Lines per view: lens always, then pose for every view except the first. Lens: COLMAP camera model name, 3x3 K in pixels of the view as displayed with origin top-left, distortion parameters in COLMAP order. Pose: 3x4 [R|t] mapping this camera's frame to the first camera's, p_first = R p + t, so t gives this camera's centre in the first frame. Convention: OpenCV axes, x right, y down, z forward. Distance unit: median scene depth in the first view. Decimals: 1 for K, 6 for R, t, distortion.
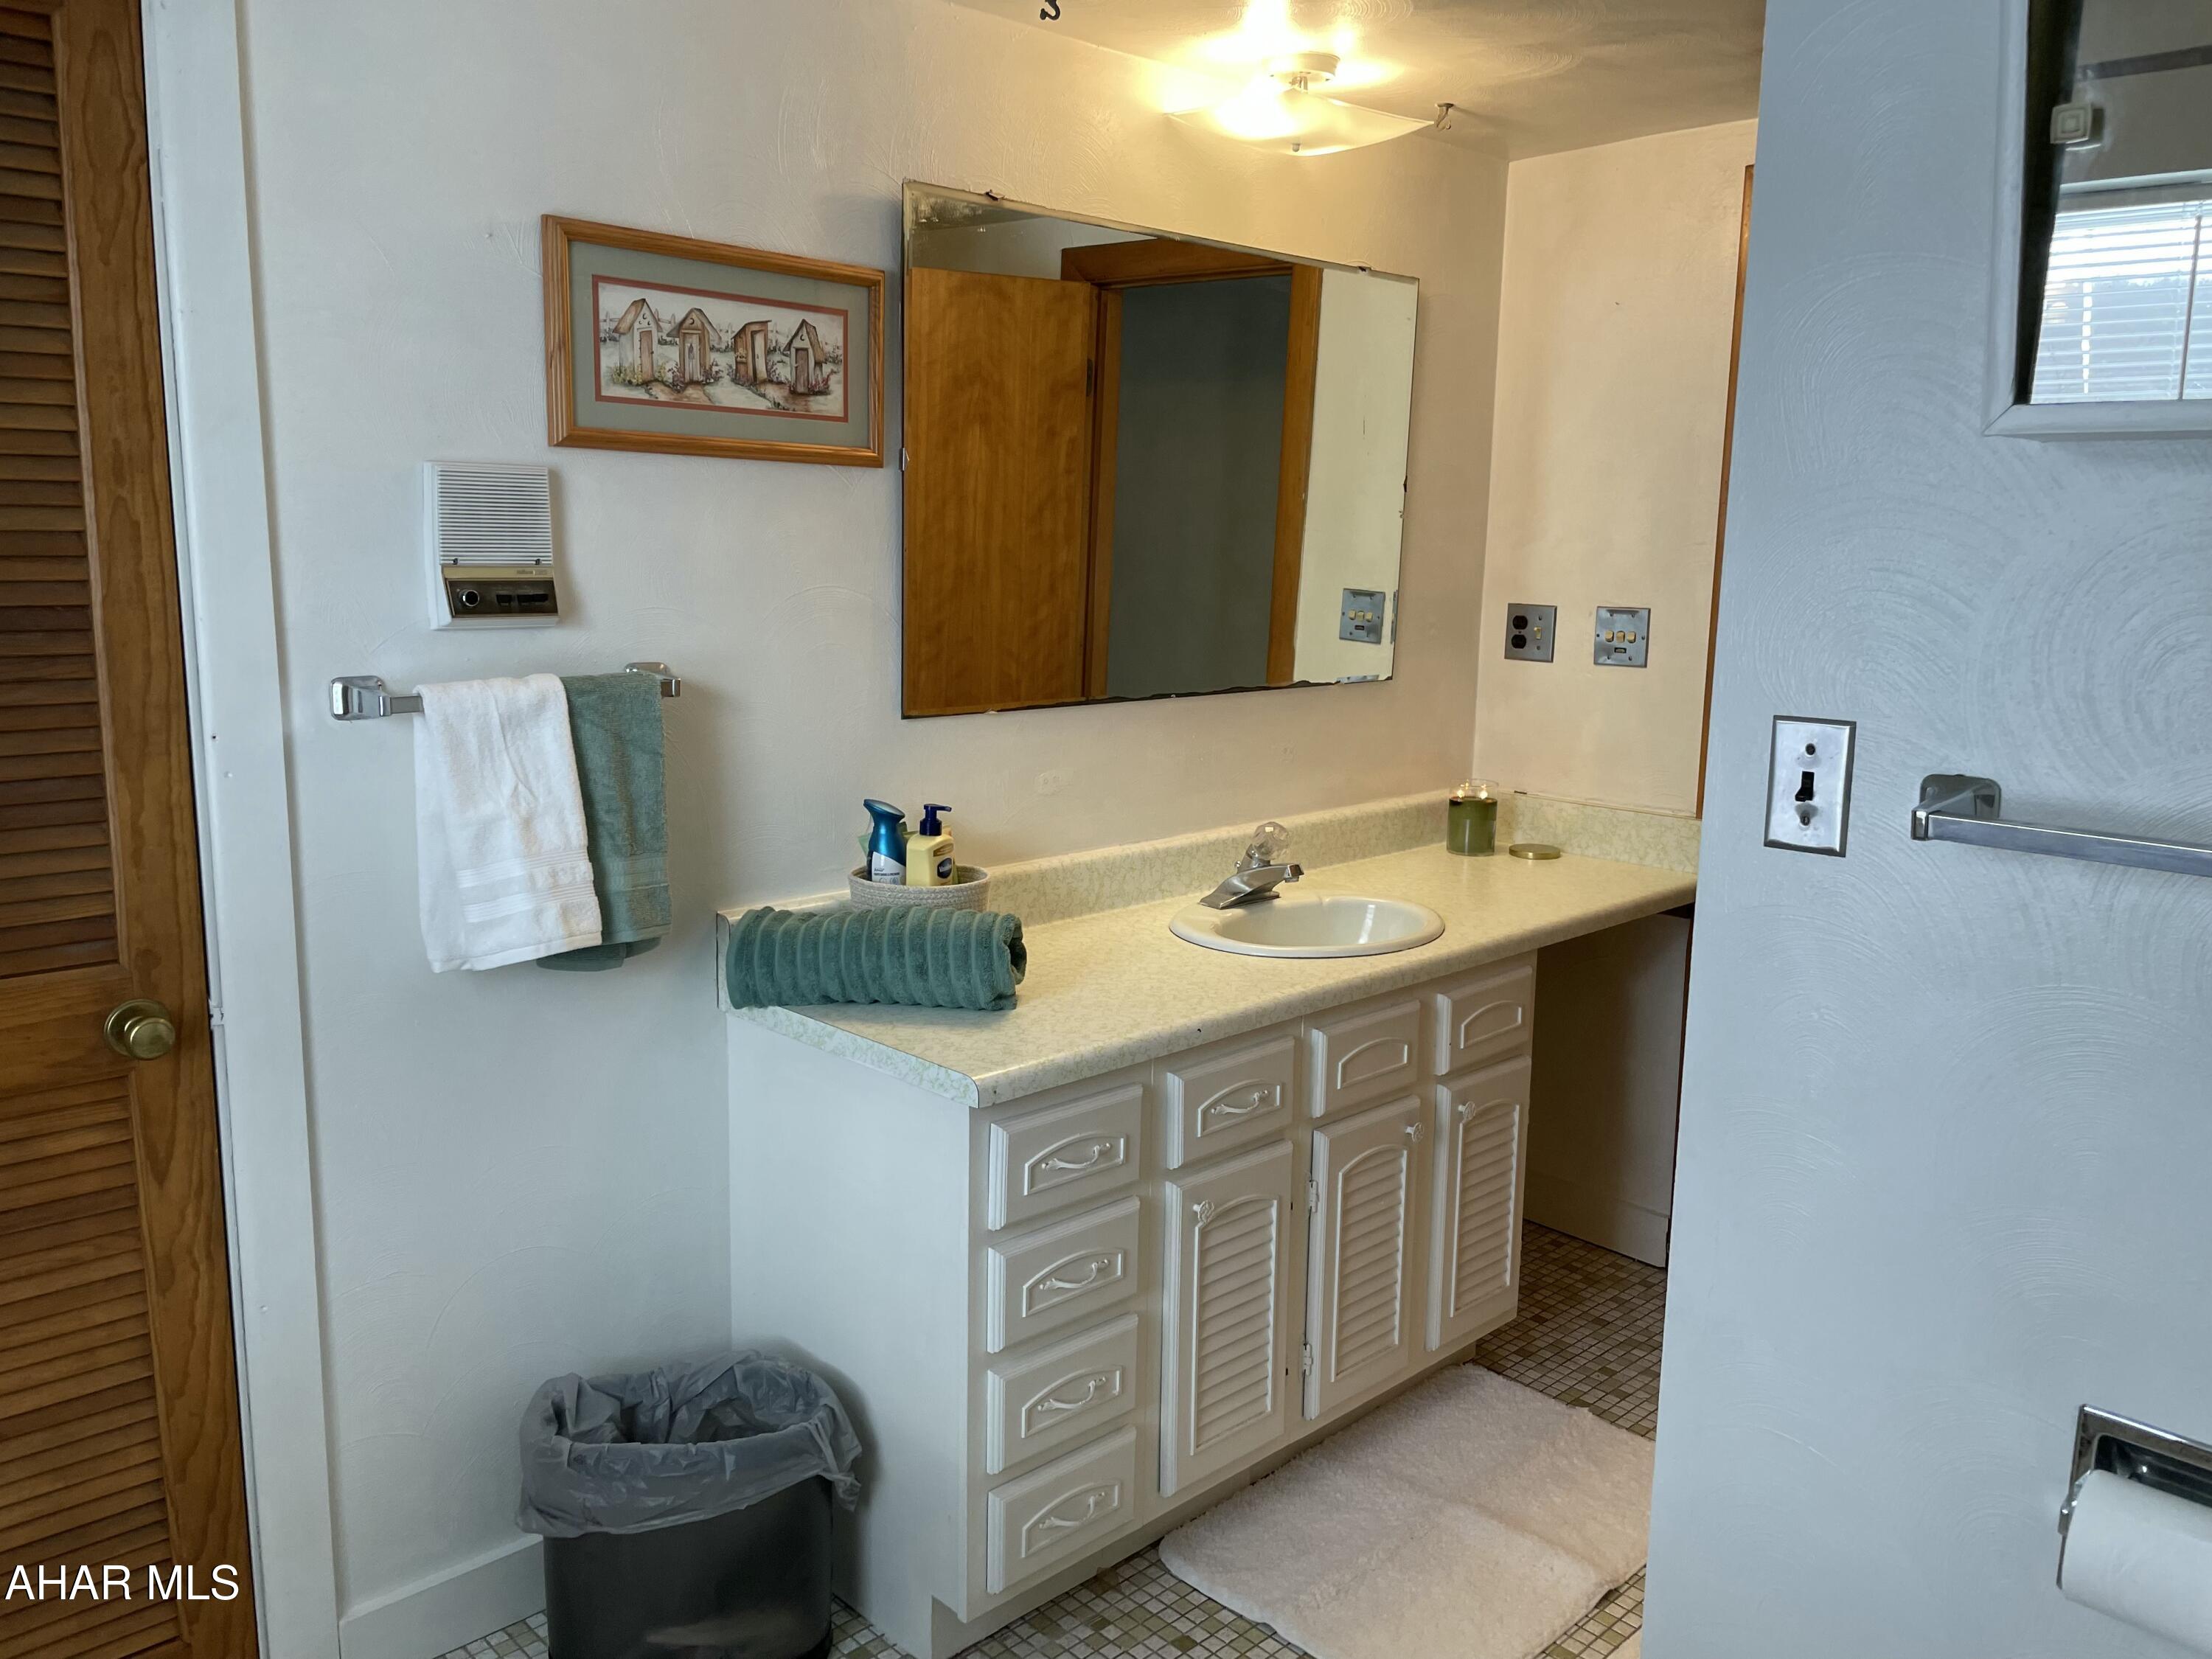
lens RADIAL K [[1810.6, 0, 1081.8], [0, 1810.6, 829.1], [0, 0, 1]] dist [0.117941, -0.101376]
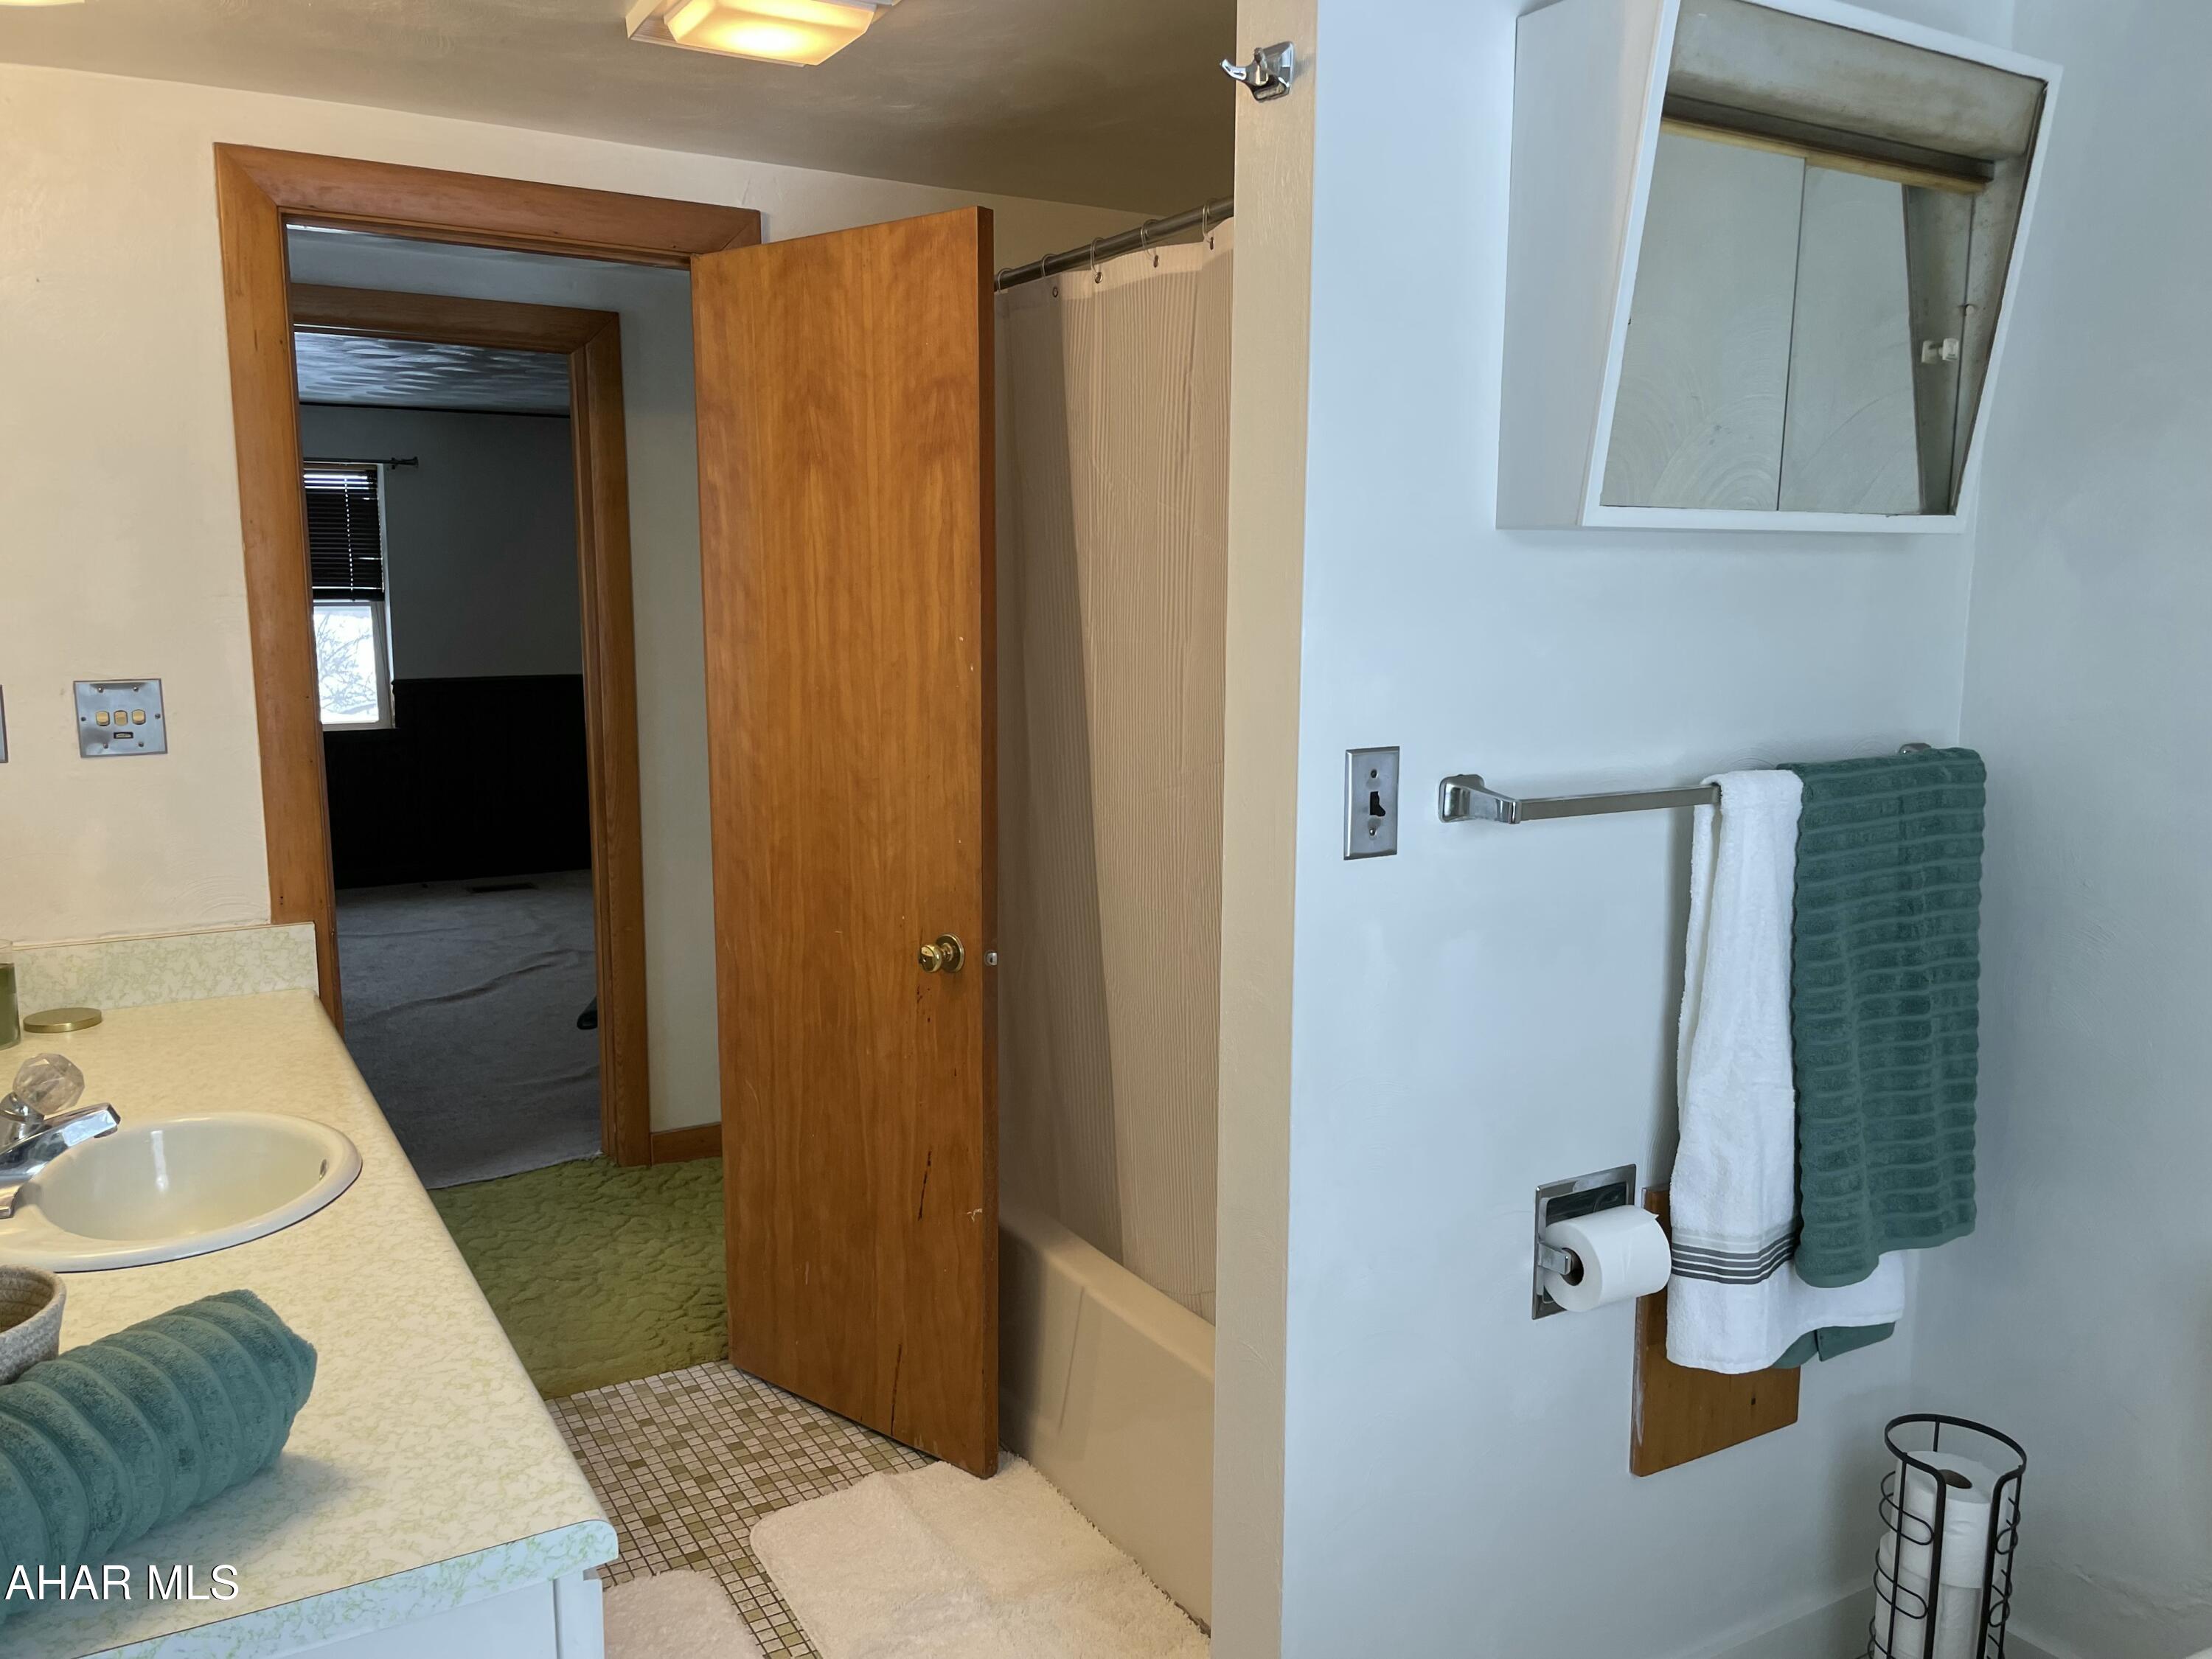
lens RADIAL K [[1810.6, 0, 1081.8], [0, 1810.6, 829.1], [0, 0, 1]] dist [0.117941, -0.101376]
pose [[0.217425, -0.157559, 0.963276, -0.375351], [0.166043, 0.978472, 0.122567, -0.087920], [-0.961850, 0.133296, 0.238906, 0.431964]]
